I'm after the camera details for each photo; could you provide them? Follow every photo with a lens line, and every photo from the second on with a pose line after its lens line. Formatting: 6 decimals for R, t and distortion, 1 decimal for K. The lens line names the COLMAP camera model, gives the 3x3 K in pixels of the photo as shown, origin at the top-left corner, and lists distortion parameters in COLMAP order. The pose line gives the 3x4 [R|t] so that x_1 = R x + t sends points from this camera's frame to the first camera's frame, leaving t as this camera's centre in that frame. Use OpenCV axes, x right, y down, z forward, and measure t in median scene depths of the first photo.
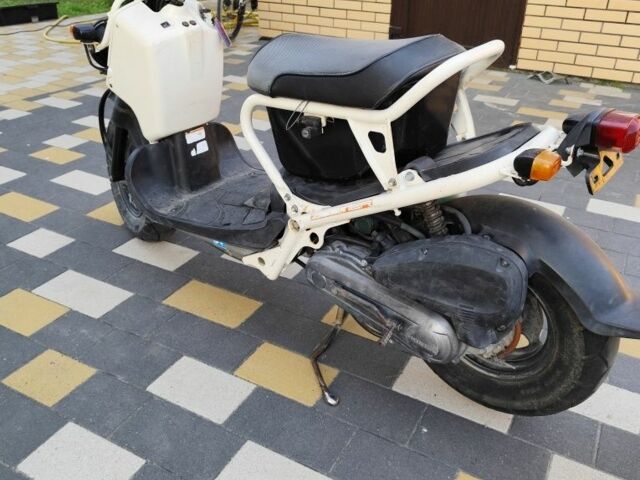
lens RADIAL K [[579.7, 0, 320.0], [0, 579.7, 240.0], [0, 0, 1]] dist [0.001395, 0.000166]
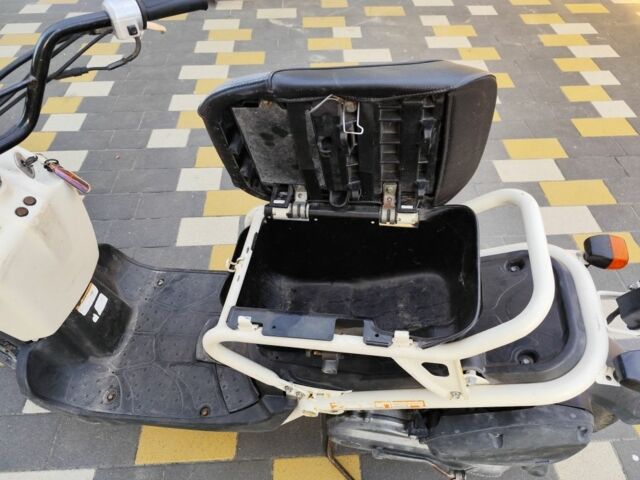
lens RADIAL K [[438.1, 0, 318.9], [0, 438.1, 226.1], [0, 0, 1]] dist [-0.009948, -0.002917]
pose [[0.855264, -0.402703, 0.326118, -0.104923], [0.266204, 0.881390, 0.390240, -0.416827], [-0.444588, -0.246944, 0.861023, 0.400478]]
